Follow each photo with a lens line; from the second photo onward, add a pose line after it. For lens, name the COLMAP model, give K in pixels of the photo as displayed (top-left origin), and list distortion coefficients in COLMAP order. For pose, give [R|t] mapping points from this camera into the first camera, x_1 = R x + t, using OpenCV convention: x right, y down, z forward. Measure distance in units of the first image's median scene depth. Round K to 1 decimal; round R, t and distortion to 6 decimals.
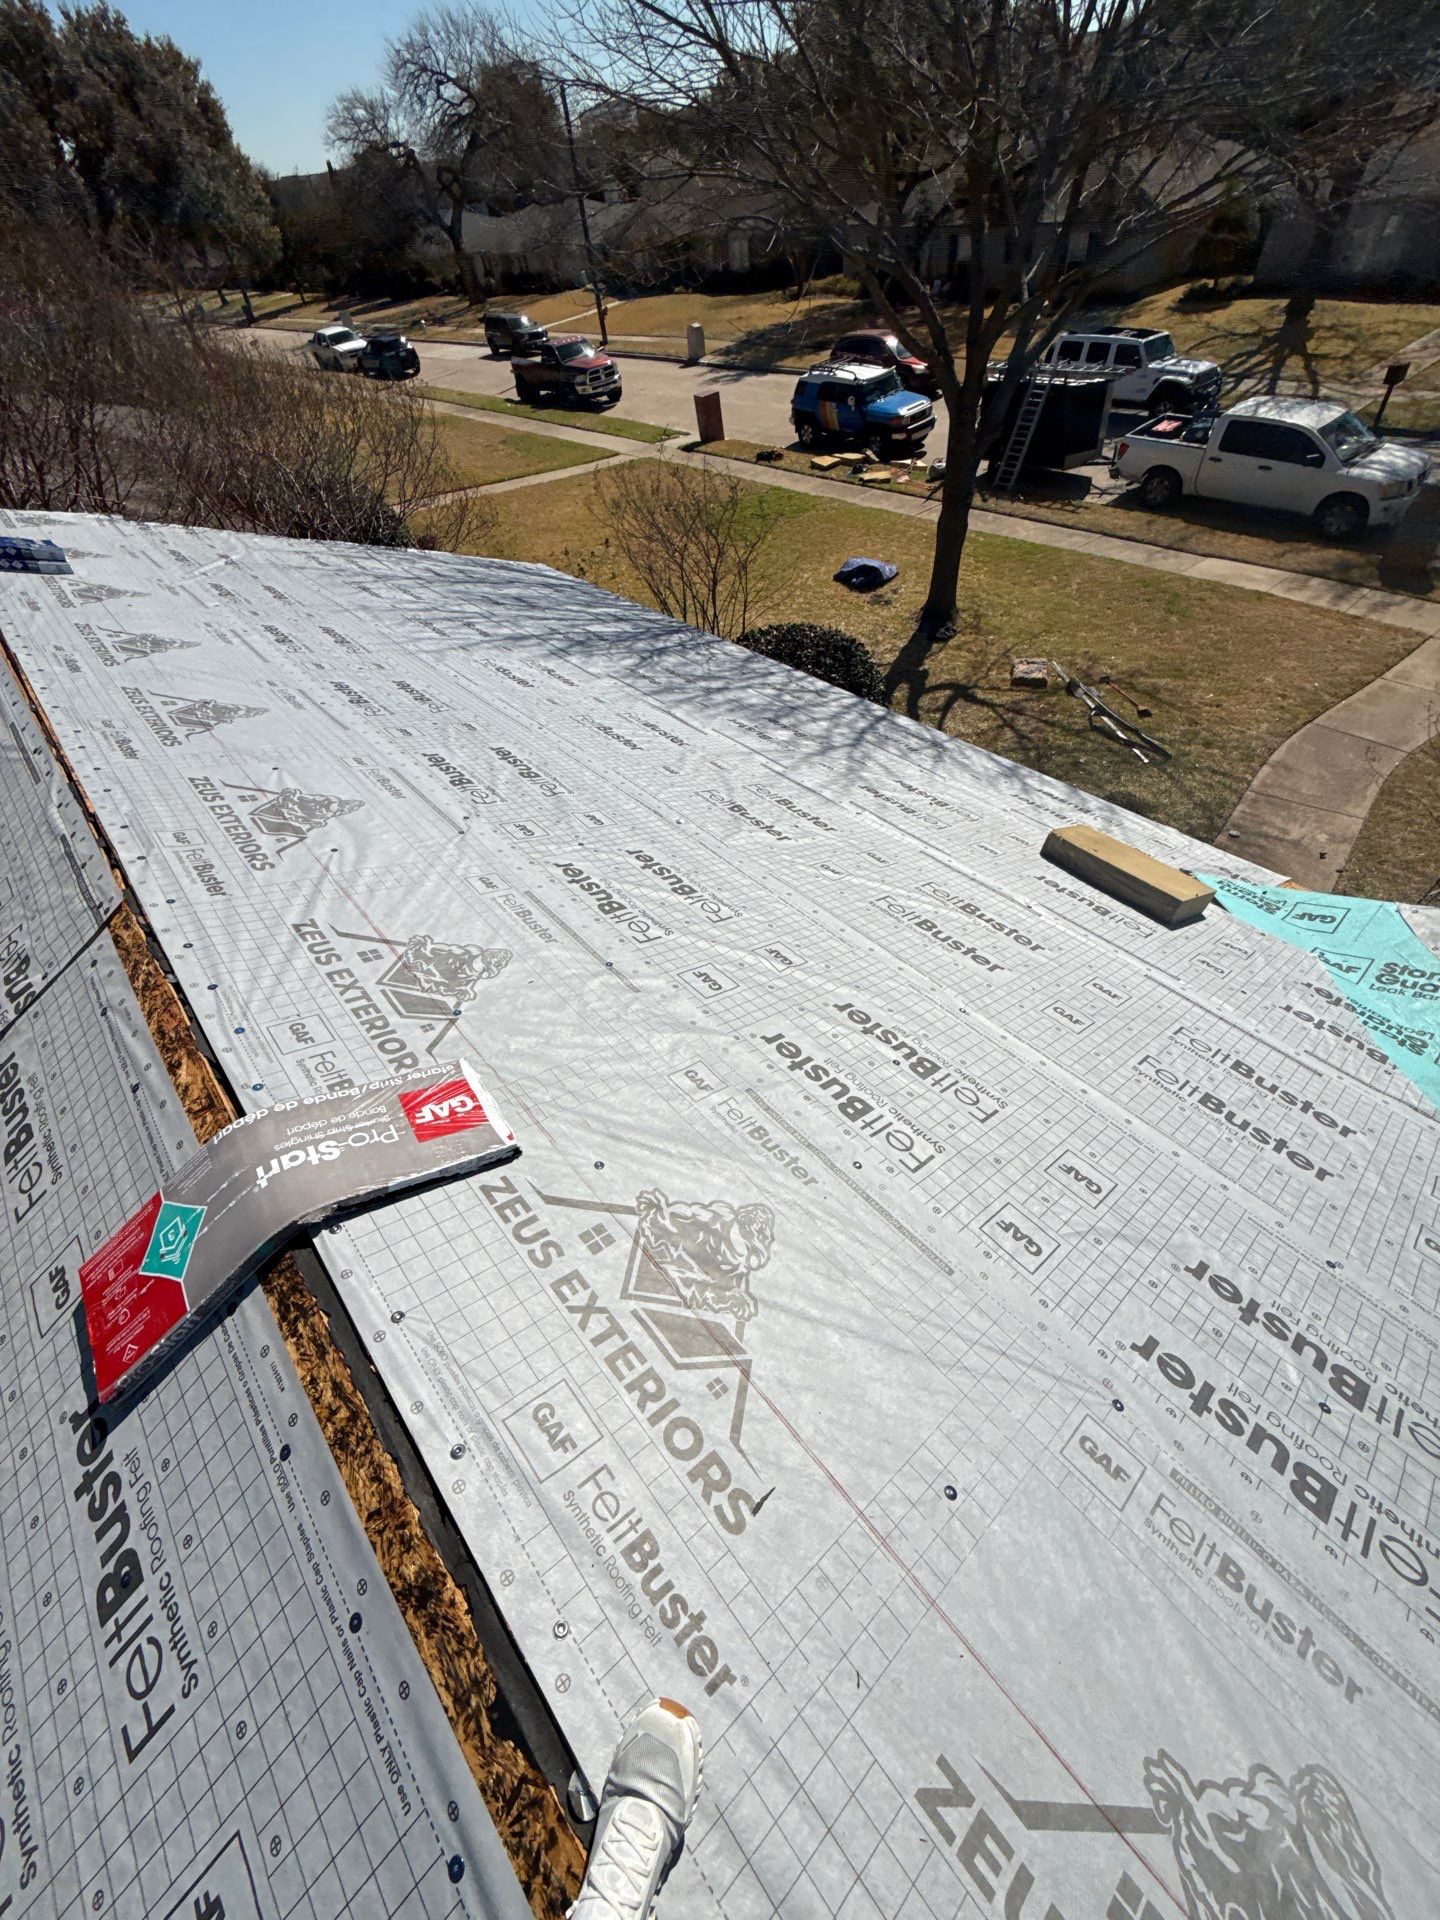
lens RADIAL K [[770.8, 0, 732.1], [0, 770.8, 966.0], [0, 0, 1]] dist [0.003389, -0.000406]
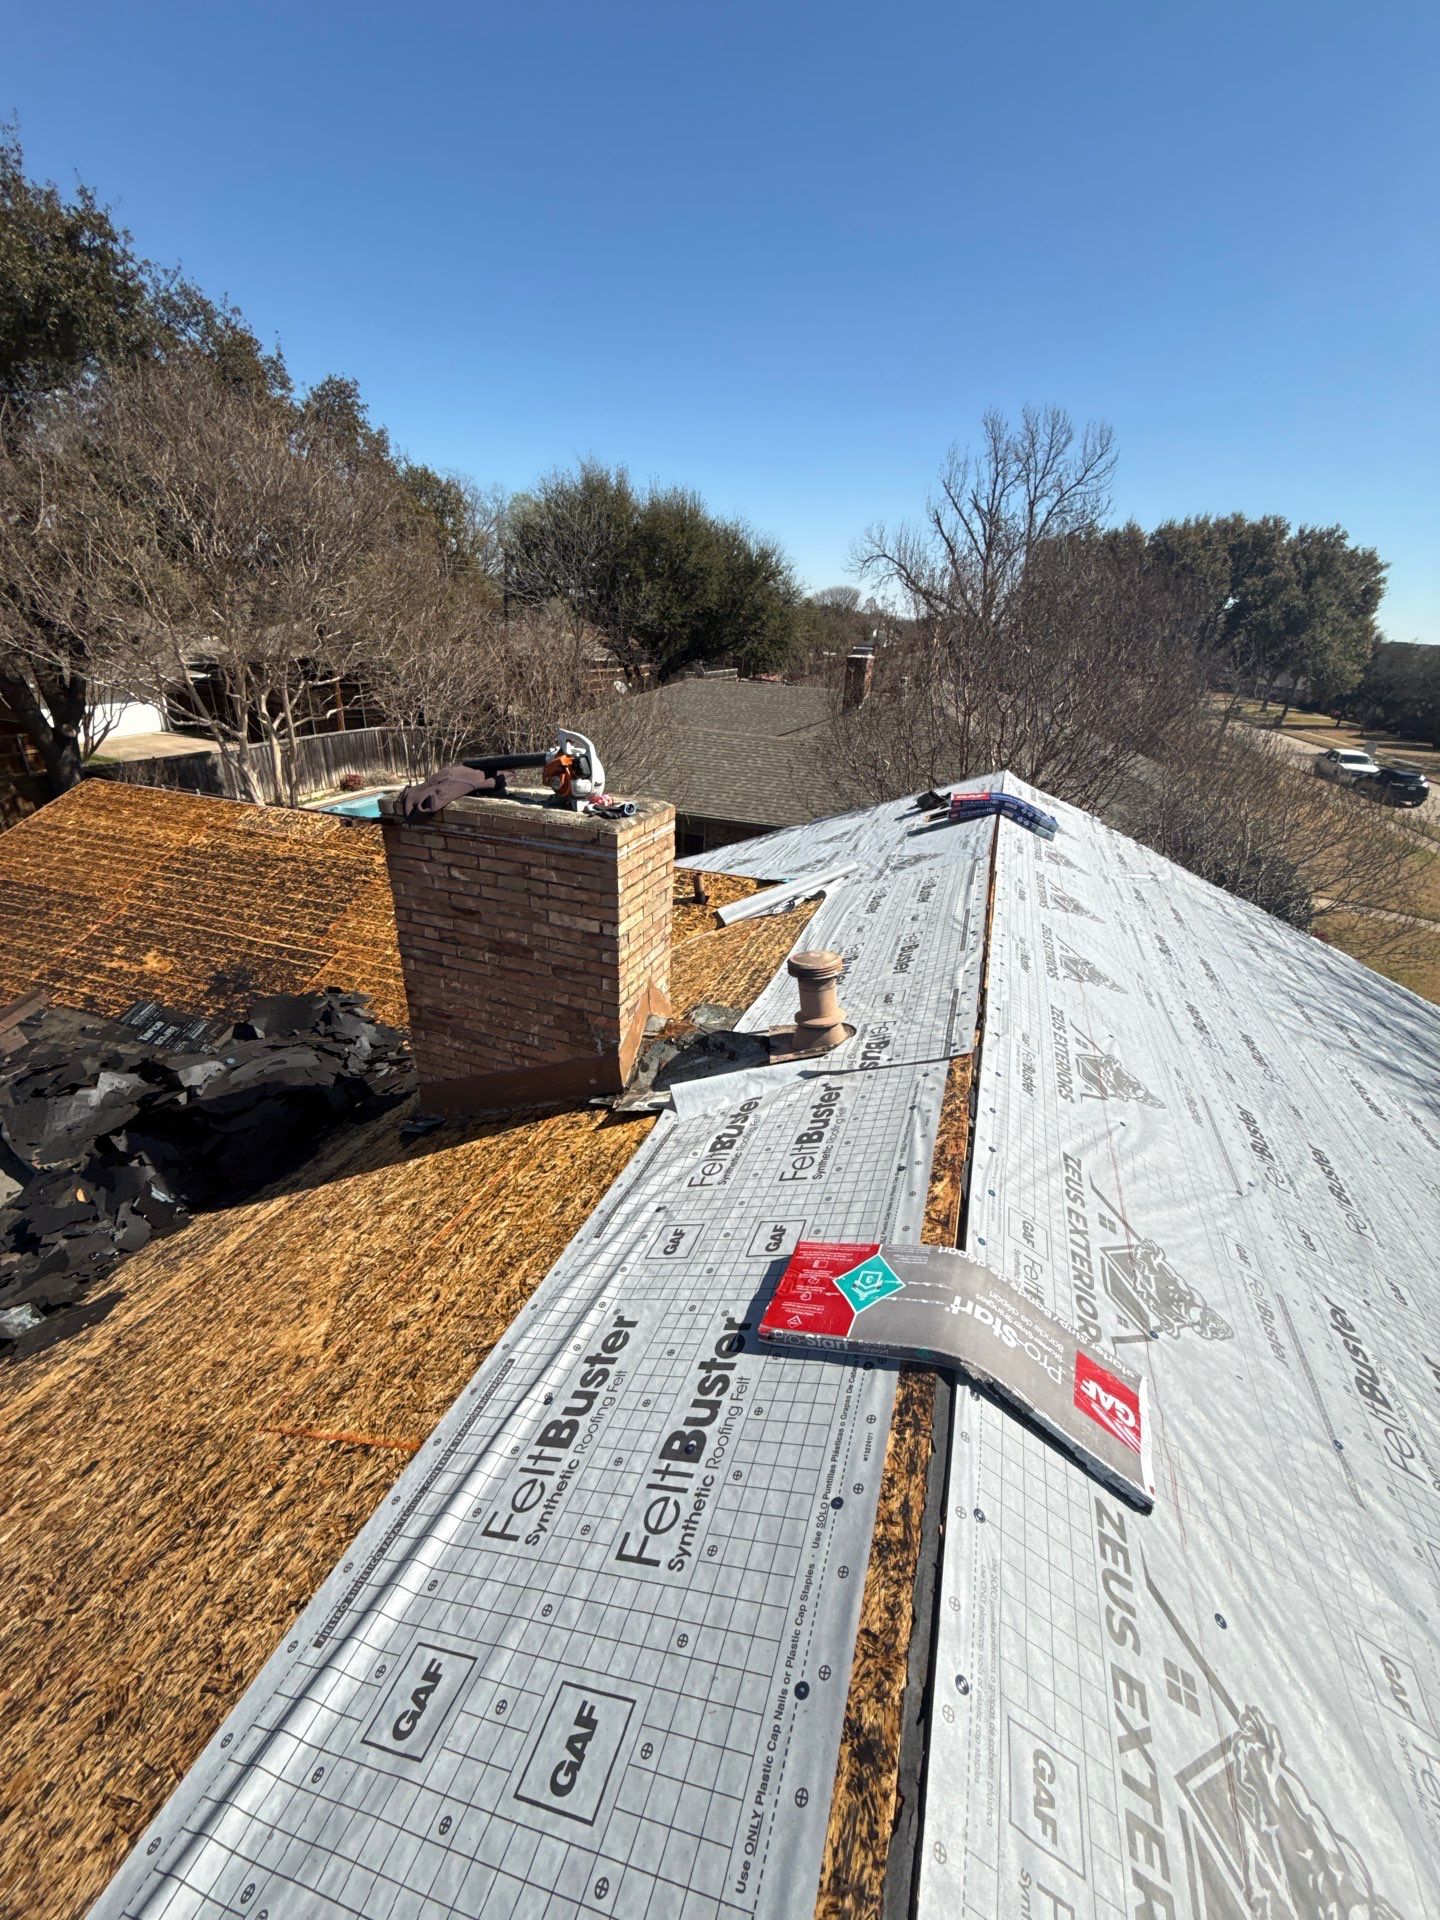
lens RADIAL K [[770.8, 0, 721.0], [0, 770.8, 960.2], [0, 0, 1]] dist [0.003389, -0.000406]
pose [[0.472966, 0.469457, -0.745596, -0.136998], [-0.711486, 0.702644, -0.008916, 0.146756], [0.519703, 0.534698, 0.666338, -0.186306]]
